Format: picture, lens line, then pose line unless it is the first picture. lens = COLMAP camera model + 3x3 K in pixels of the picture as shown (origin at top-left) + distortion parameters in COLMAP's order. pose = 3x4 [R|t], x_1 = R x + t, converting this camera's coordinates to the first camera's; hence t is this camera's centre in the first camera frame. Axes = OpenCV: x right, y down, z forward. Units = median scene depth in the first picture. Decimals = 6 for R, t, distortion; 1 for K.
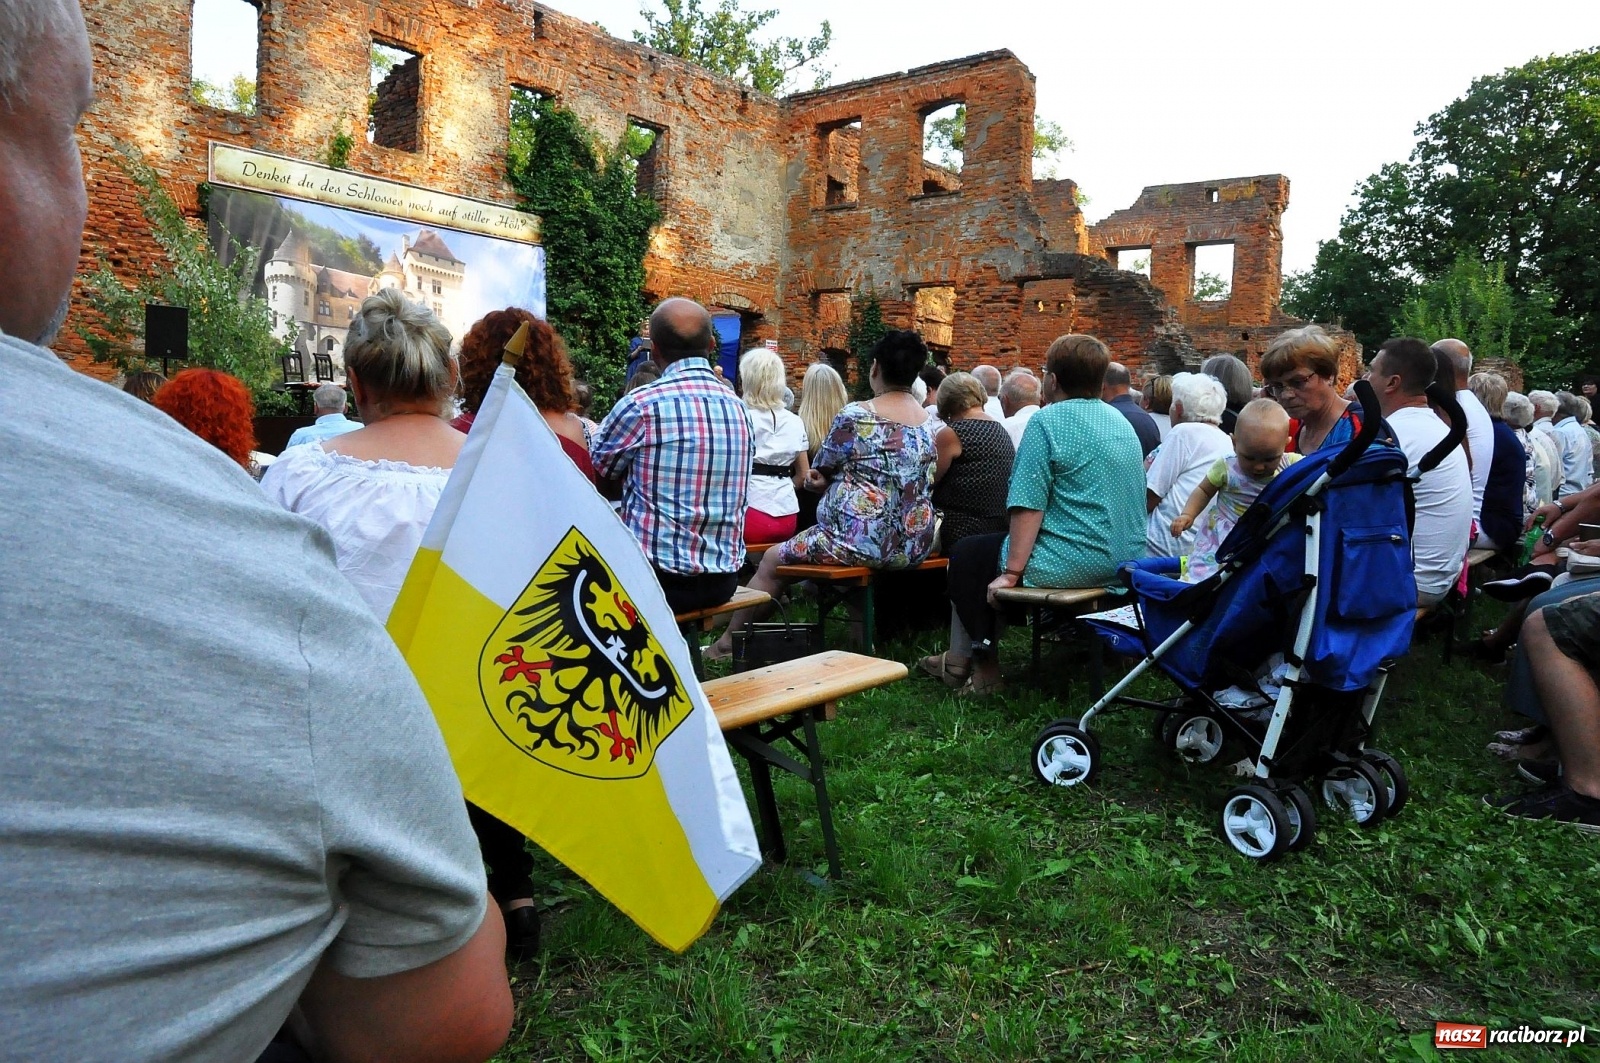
lens RADIAL K [[1107.2, 0, 808.0], [0, 1107.2, 531.9], [0, 0, 1]] dist [-0.120873, 0.083412]
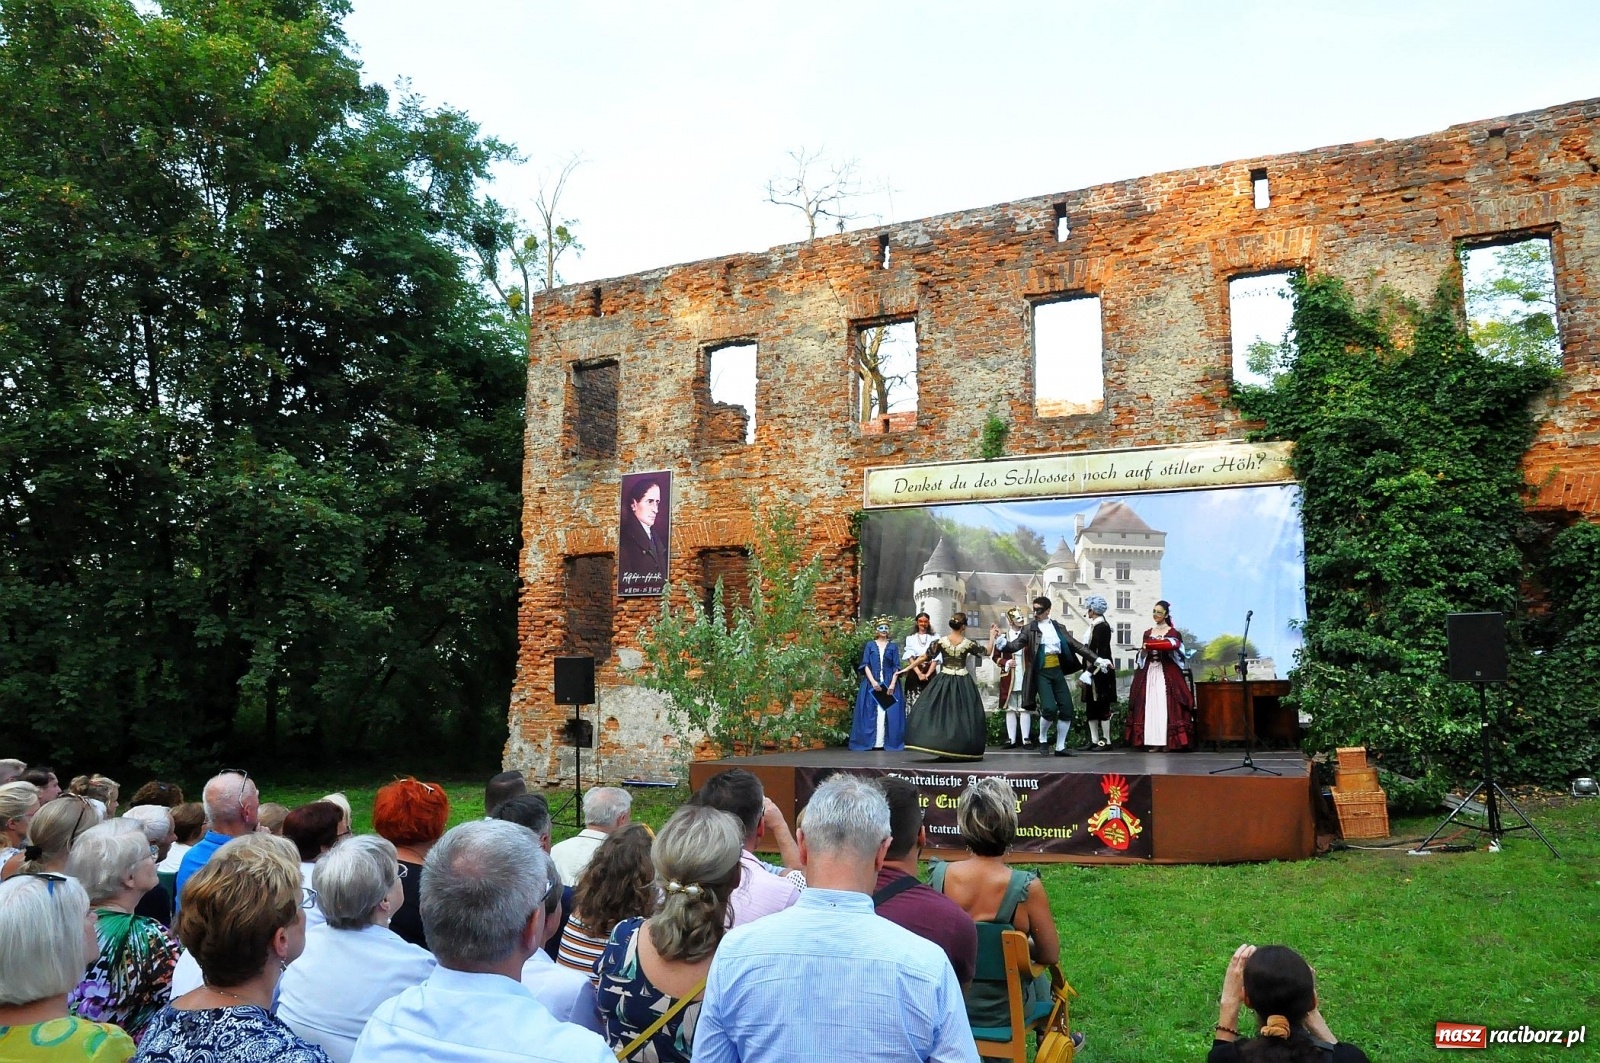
lens RADIAL K [[1107.2, 0, 808.0], [0, 1107.2, 531.9], [0, 0, 1]] dist [-0.120873, 0.083412]
pose [[0.228786, -0.166584, -0.959118, 0.328813], [-0.074838, 0.979324, -0.187946, -0.082704], [0.970596, 0.114778, 0.211588, 0.567621]]
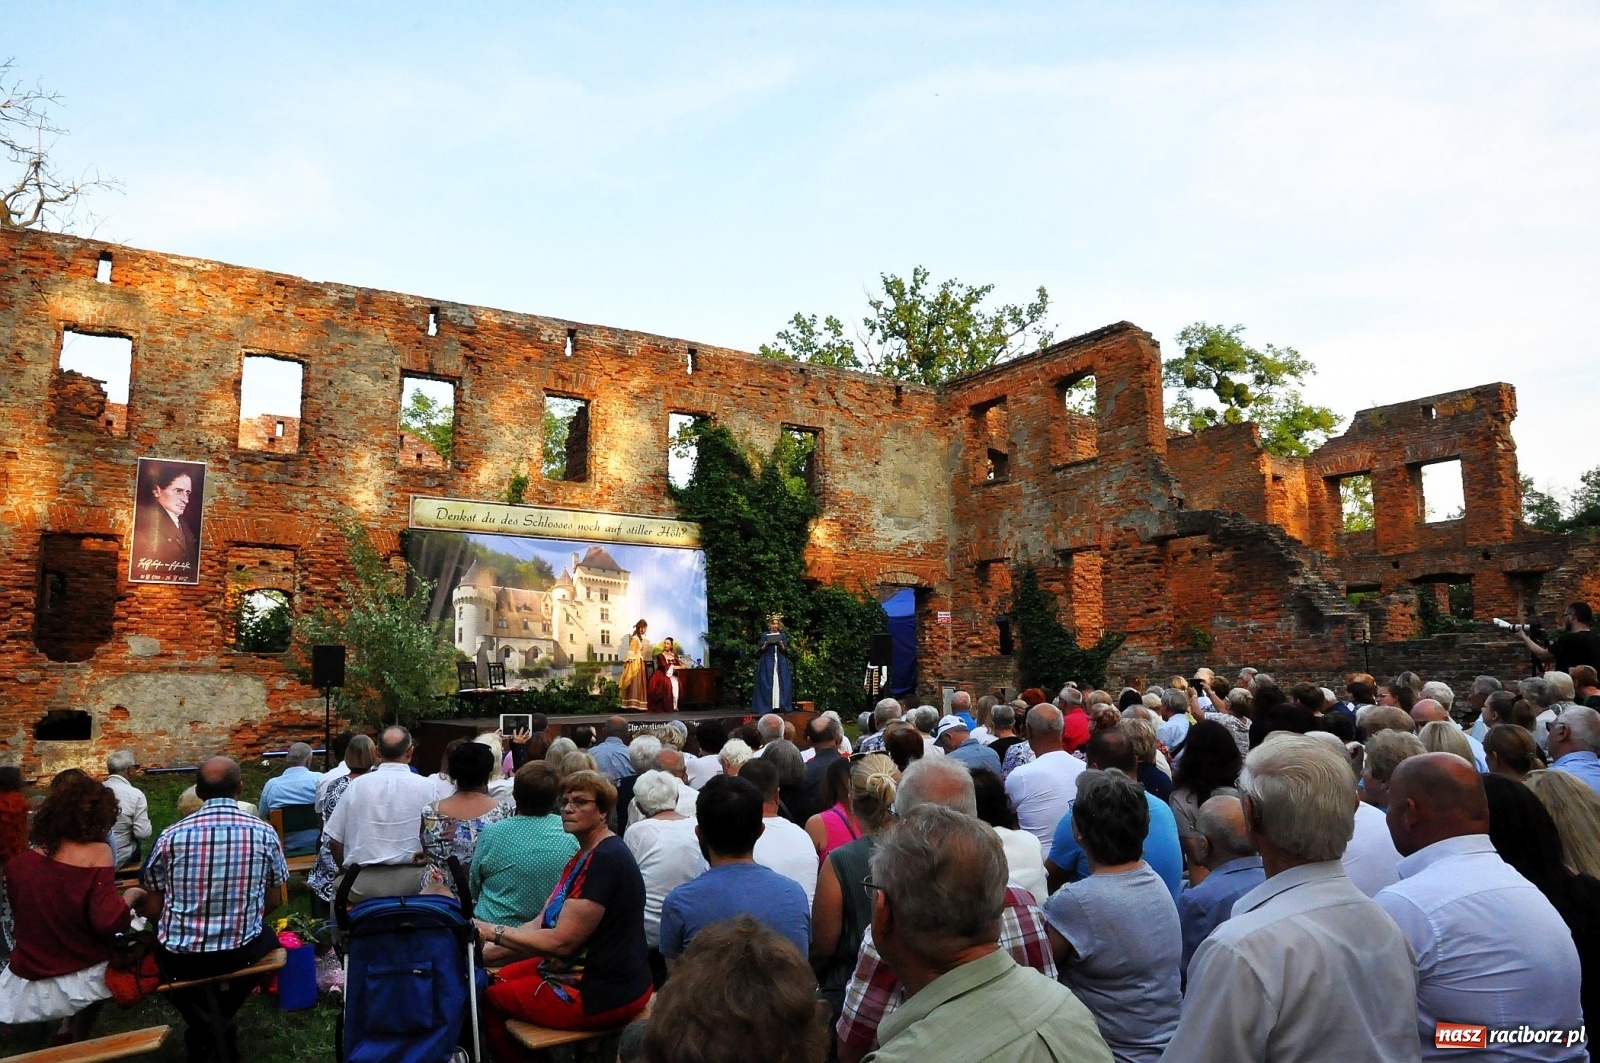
lens RADIAL K [[1114.6, 0, 804.7], [0, 1114.6, 531.9], [0, 0, 1]] dist [-0.121425, 0.089912]
pose [[0.955816, -0.088835, -0.280222, 0.178243], [0.025676, 0.974831, -0.221461, -0.023855], [0.292843, 0.204481, 0.934040, -0.038535]]
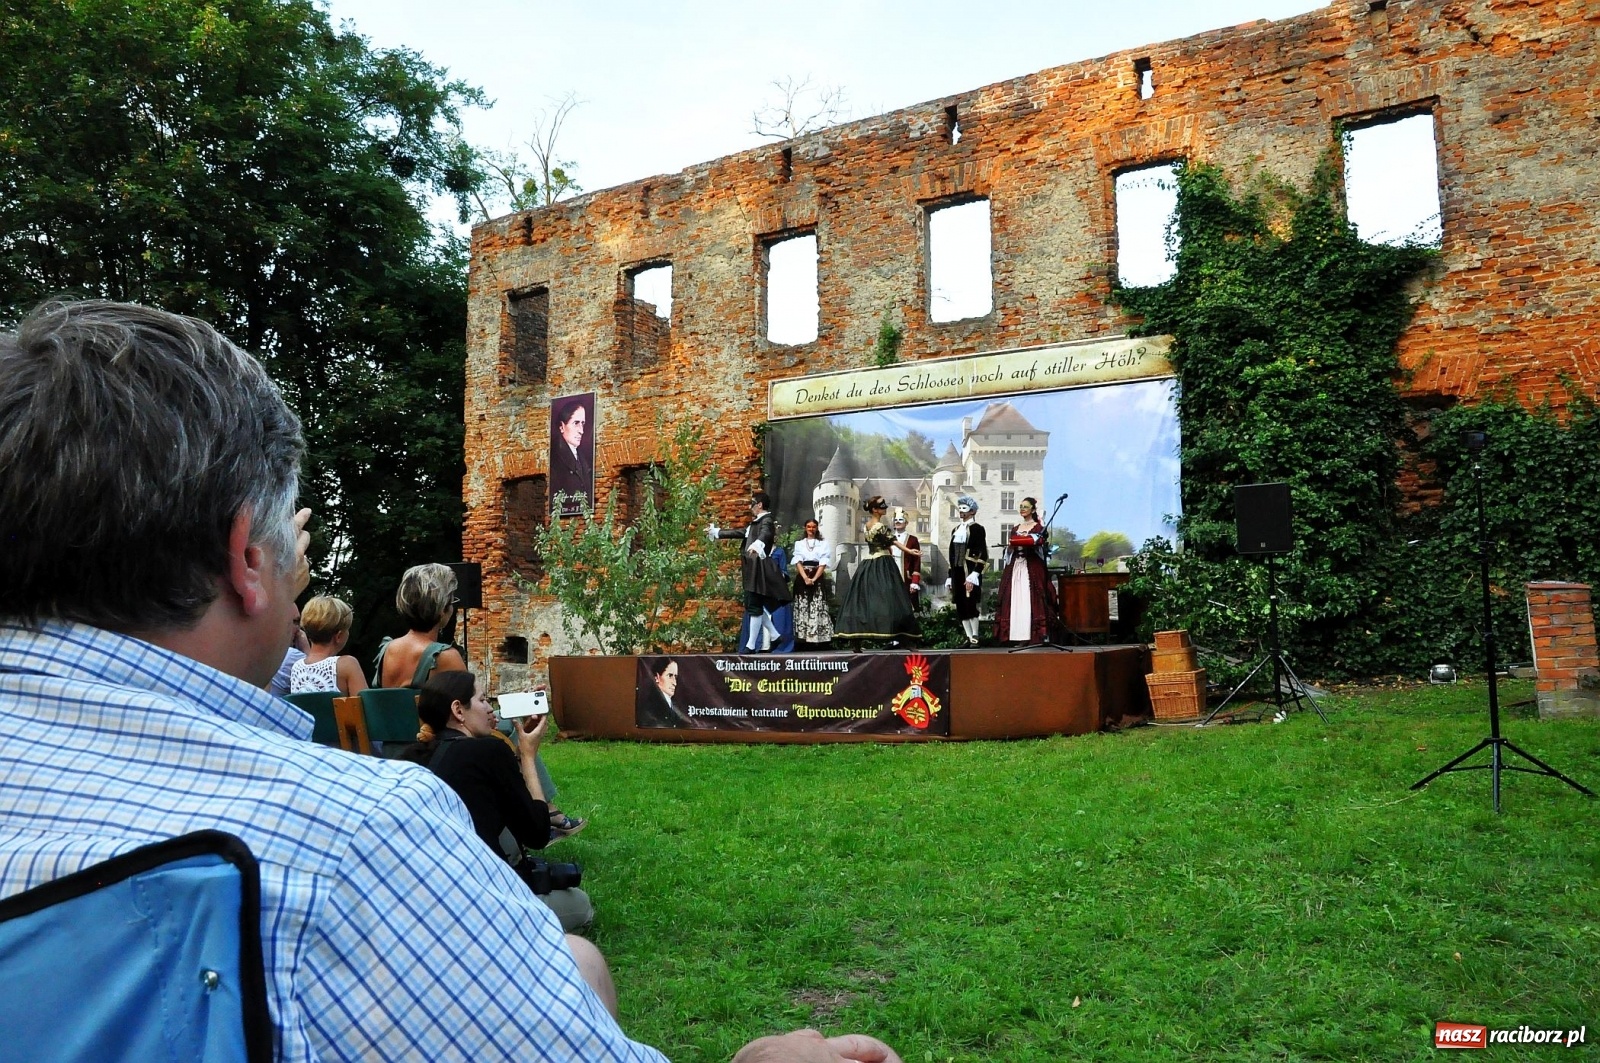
lens RADIAL K [[1114.6, 0, 804.7], [0, 1114.6, 531.9], [0, 0, 1]] dist [-0.121425, 0.089912]
pose [[0.161057, -0.127700, -0.978649, 0.365374], [-0.065091, 0.988061, -0.139641, -0.059846], [0.984796, 0.086192, 0.150822, 0.686051]]
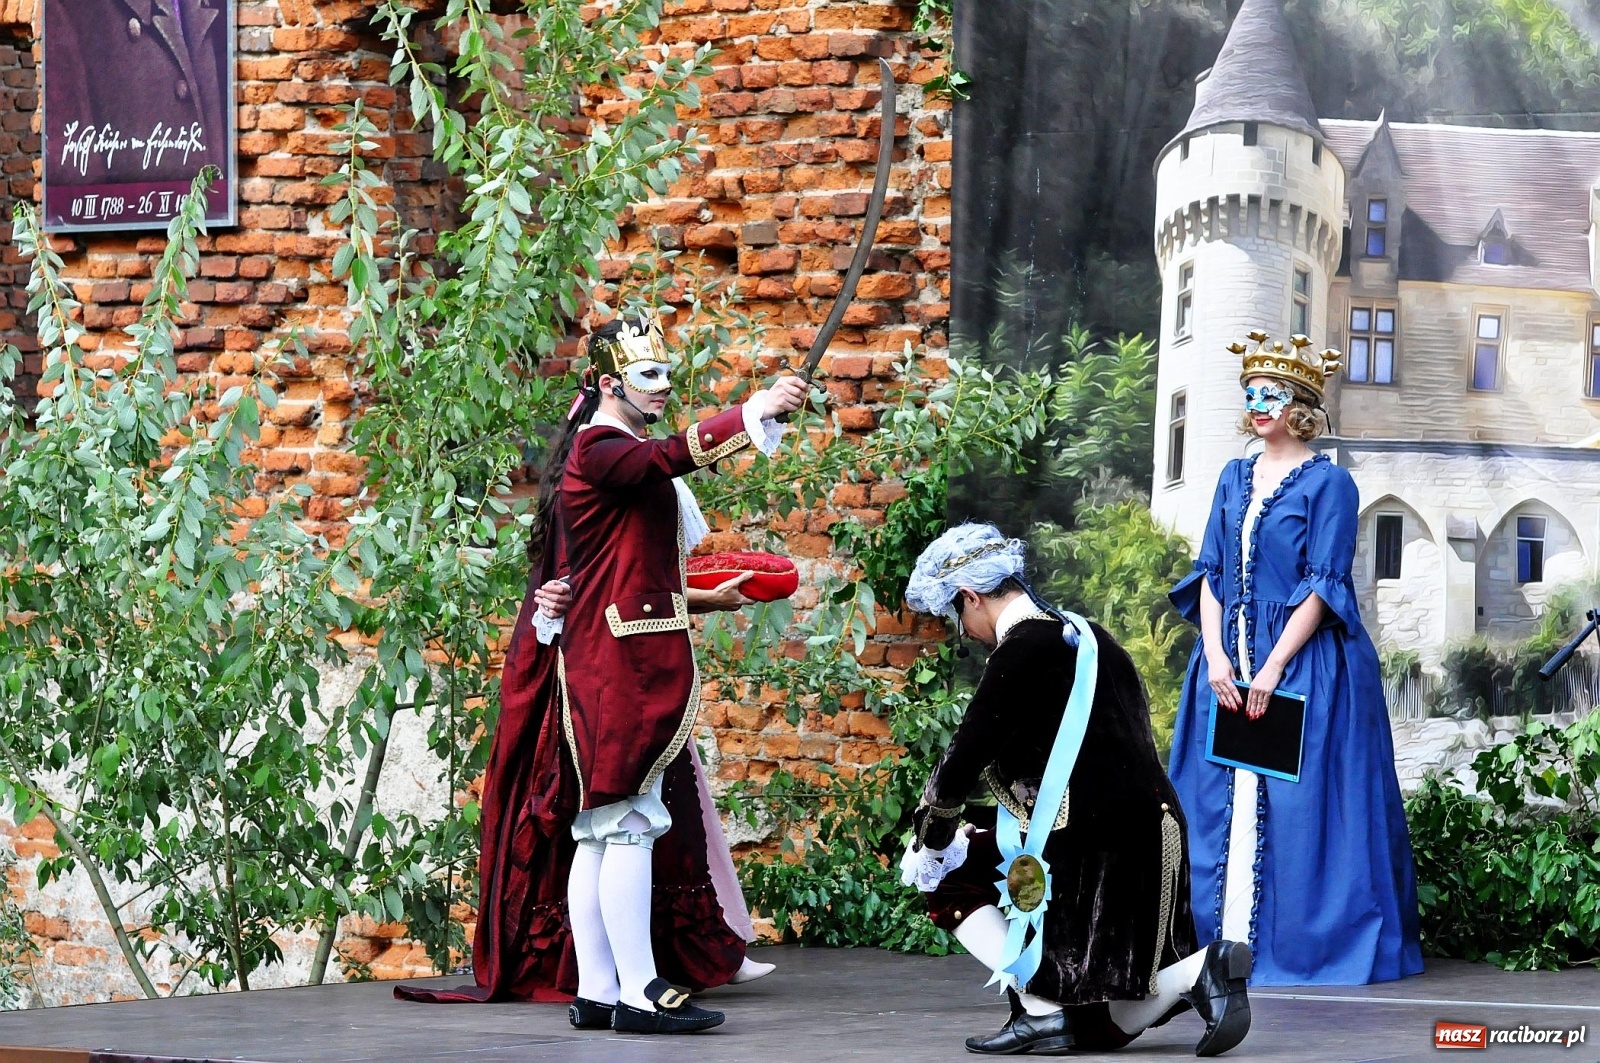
lens RADIAL K [[6788.0, 0, 799.4], [0, 6788.0, 565.2], [0, 0, 1]] dist [-0.071468, -1.914364]
pose [[-0.072312, -0.018719, -0.997206, 0.587025], [-0.072772, 0.997258, -0.013443, -0.125073], [0.994724, 0.071597, -0.073476, 0.834896]]
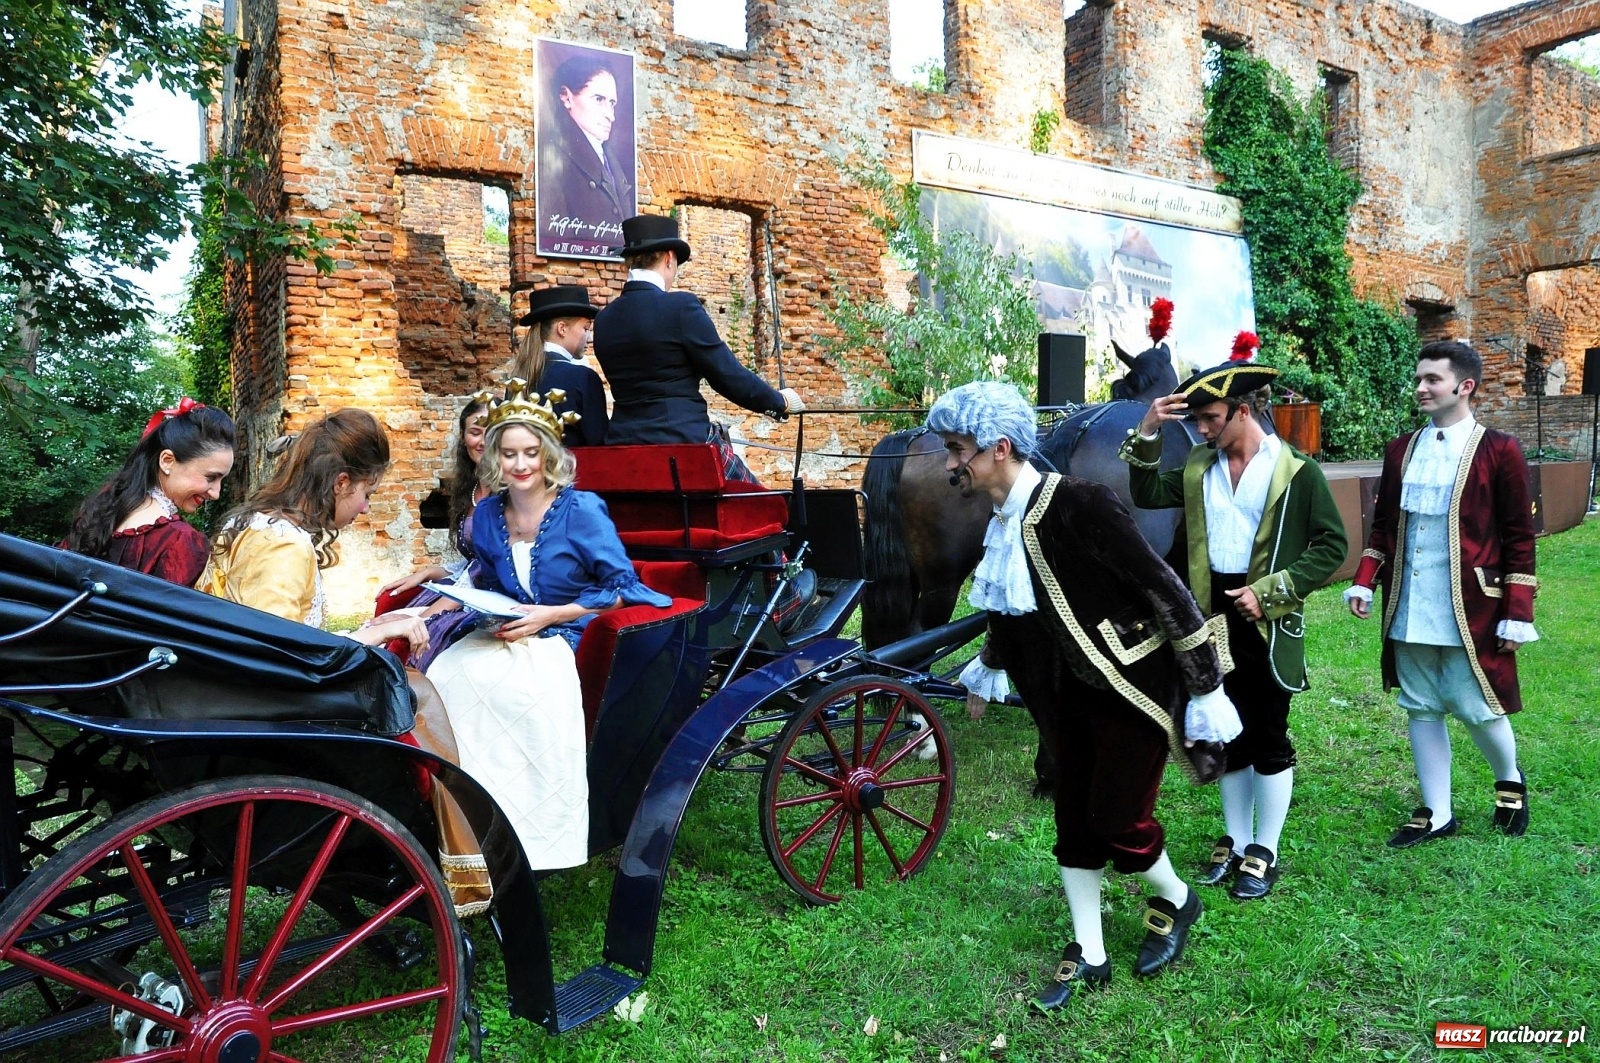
lens RADIAL K [[1114.6, 0, 804.7], [0, 1114.6, 531.9], [0, 0, 1]] dist [-0.121425, 0.089912]
pose [[0.951390, -0.043413, -0.304914, -0.315002], [0.037169, 0.998964, -0.026257, -0.044144], [0.305738, 0.013647, 0.952018, 0.171601]]
